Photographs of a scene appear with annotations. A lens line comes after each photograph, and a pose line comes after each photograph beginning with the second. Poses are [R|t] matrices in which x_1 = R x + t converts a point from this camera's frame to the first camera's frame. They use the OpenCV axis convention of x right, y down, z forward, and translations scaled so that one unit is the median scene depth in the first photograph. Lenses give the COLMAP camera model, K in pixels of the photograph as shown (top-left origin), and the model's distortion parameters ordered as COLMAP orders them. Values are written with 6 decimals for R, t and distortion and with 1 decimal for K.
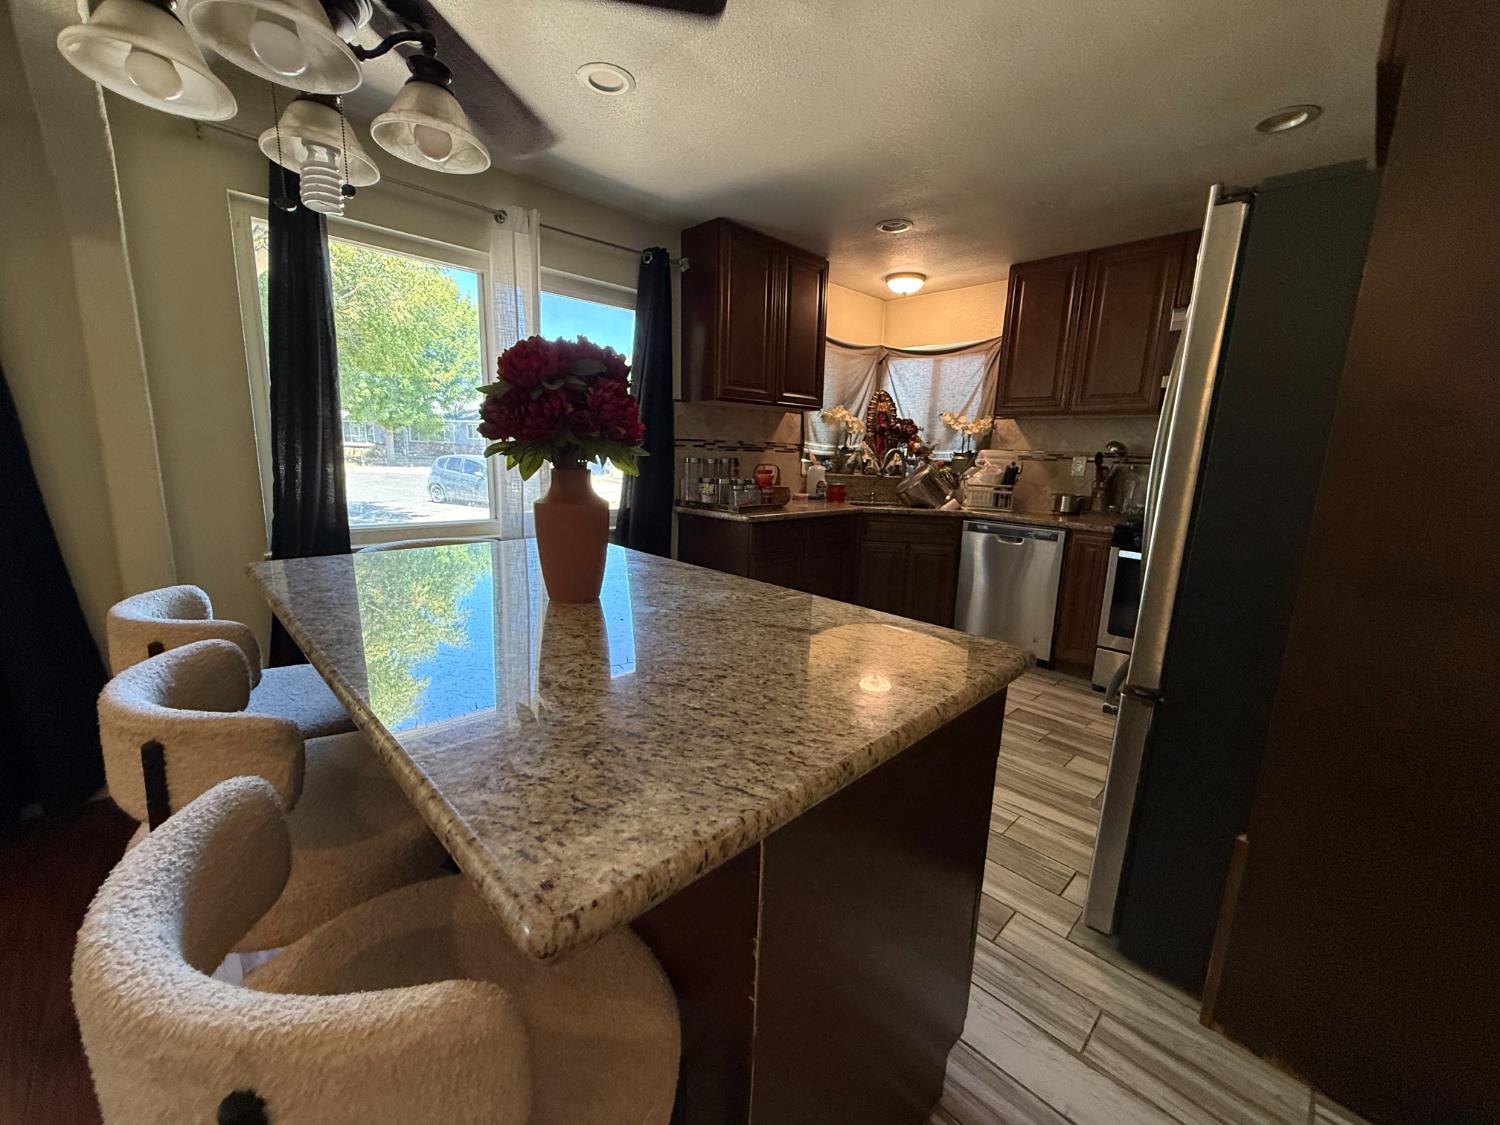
lens RADIAL K [[597.9, 0, 750.0], [0, 597.9, 562.5], [0, 0, 1]] dist [0.001017, -0.000057]
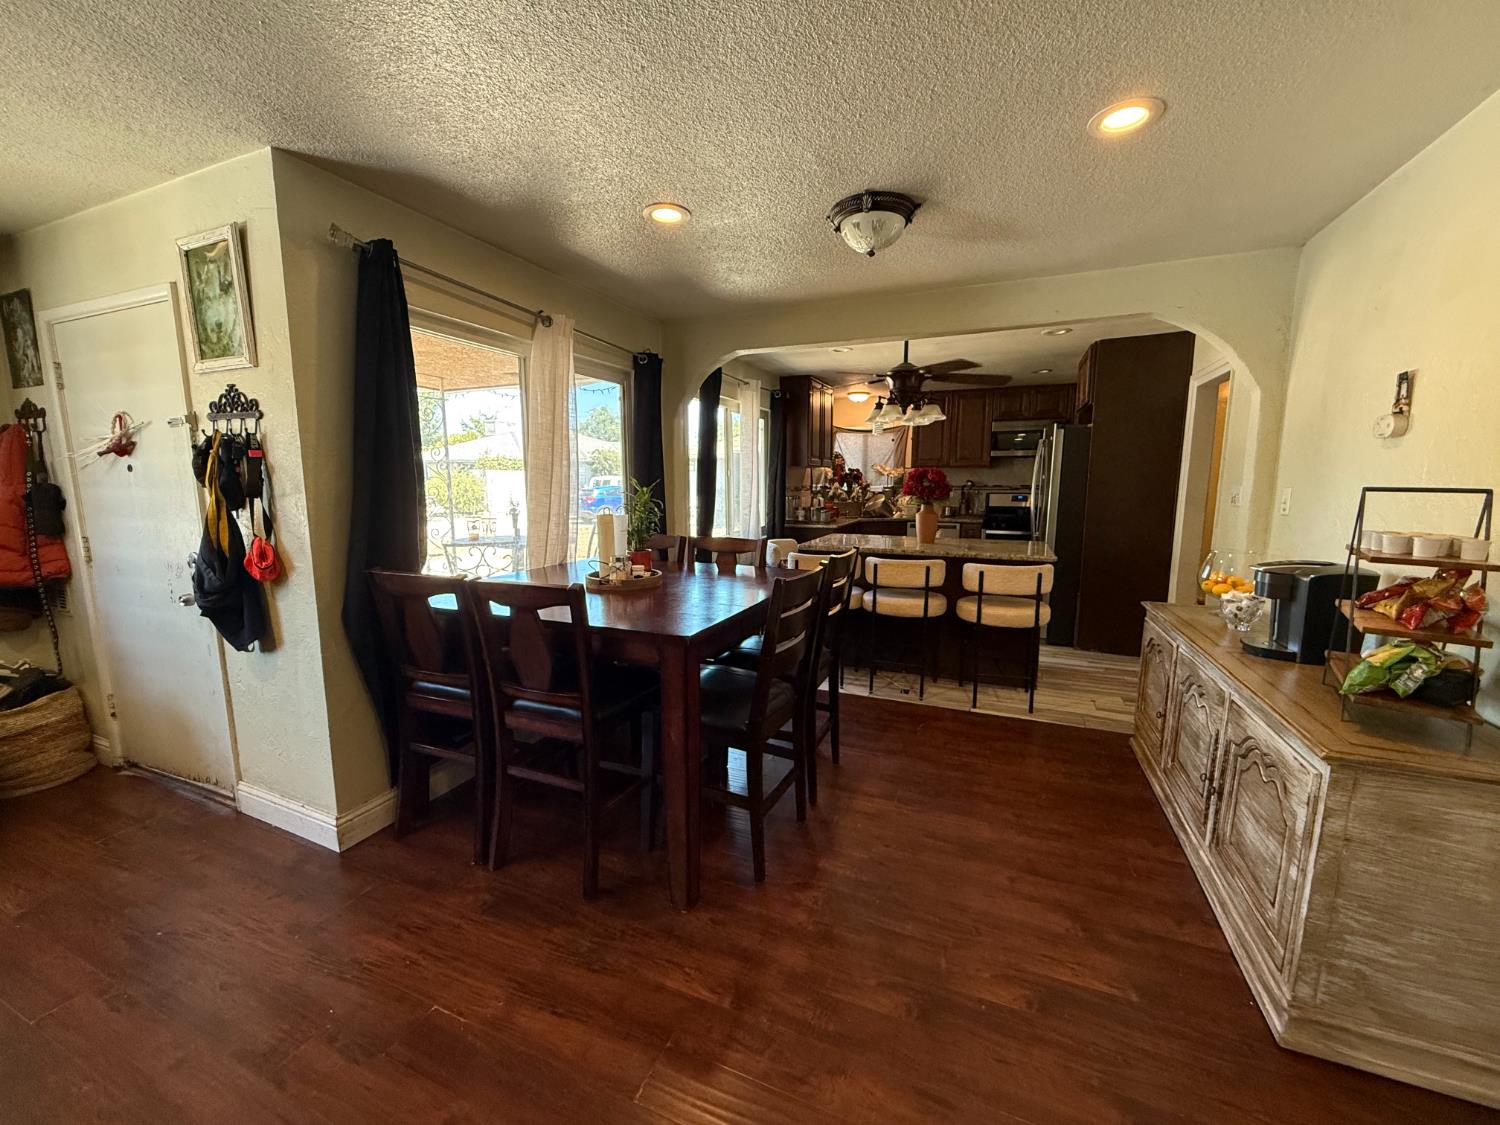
lens RADIAL K [[597.9, 0, 750.0], [0, 597.9, 562.5], [0, 0, 1]] dist [0.001017, -0.000057]
pose [[0.922607, -0.084321, 0.376411, -0.825436], [0.100787, 0.994613, -0.024231, 0.050587], [-0.372340, 0.060293, 0.926136, -0.566393]]
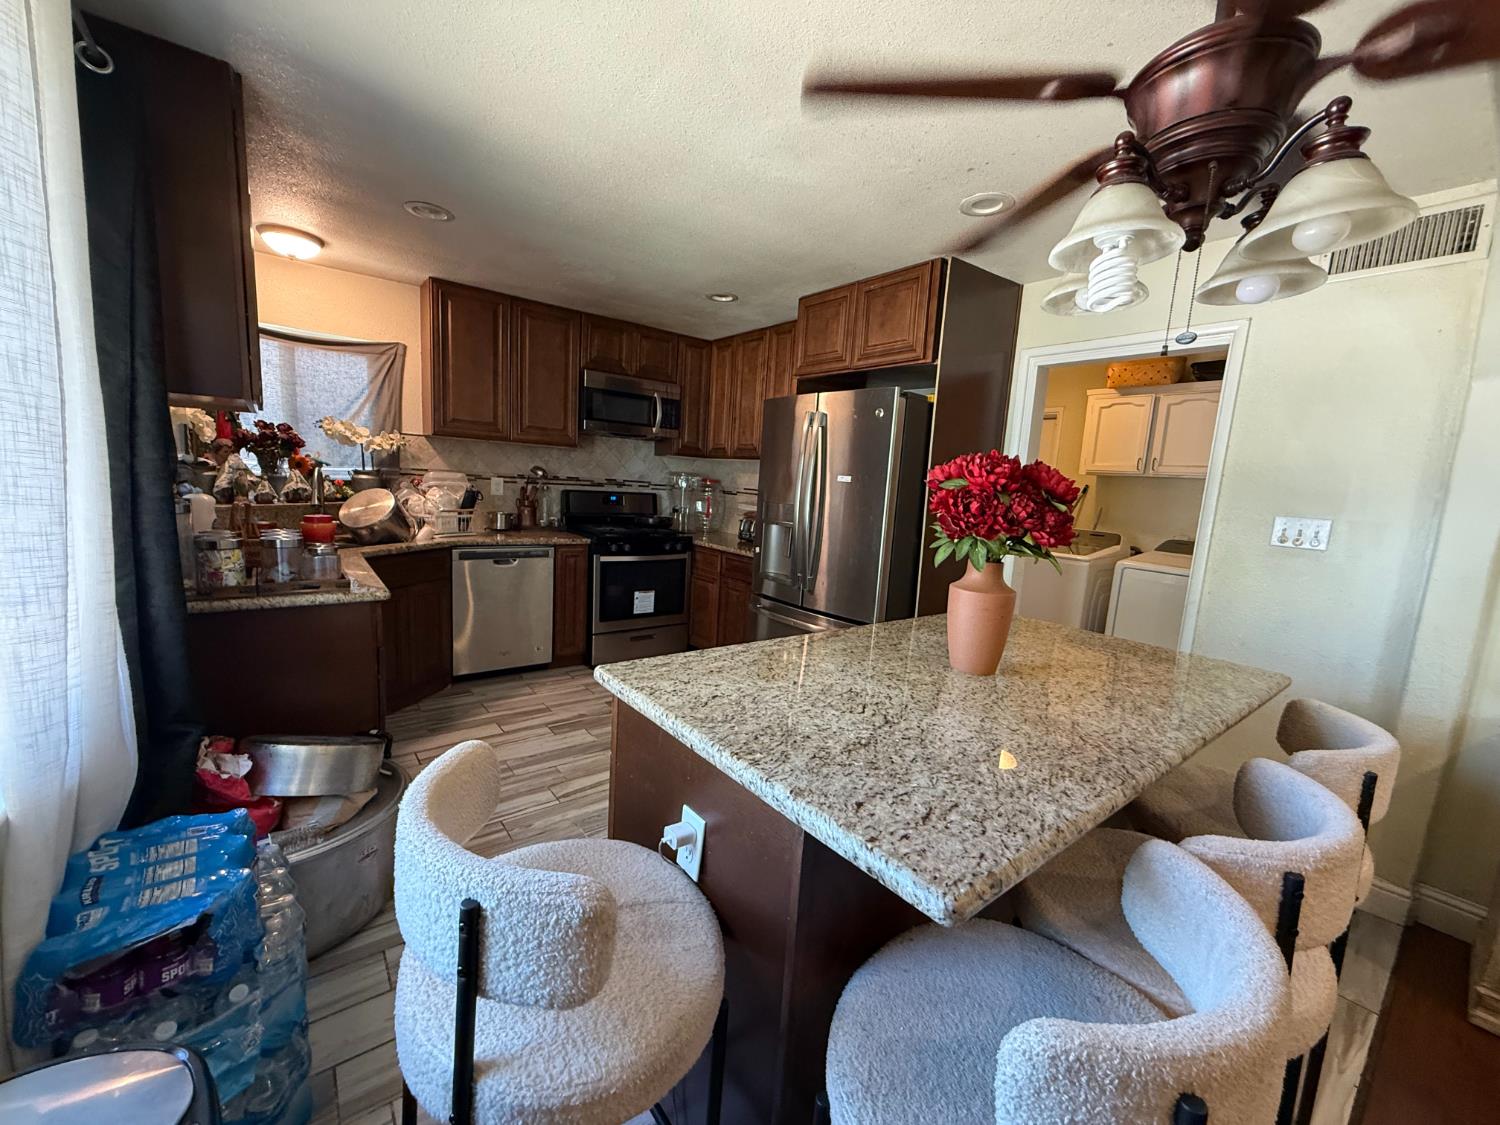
lens RADIAL K [[597.9, 0, 750.0], [0, 597.9, 562.5], [0, 0, 1]] dist [0.001017, -0.000057]
pose [[0.119538, -0.160050, 0.979844, -0.488611], [0.129938, 0.980954, 0.144379, -0.123661], [-0.984290, 0.110060, 0.138058, 0.418007]]
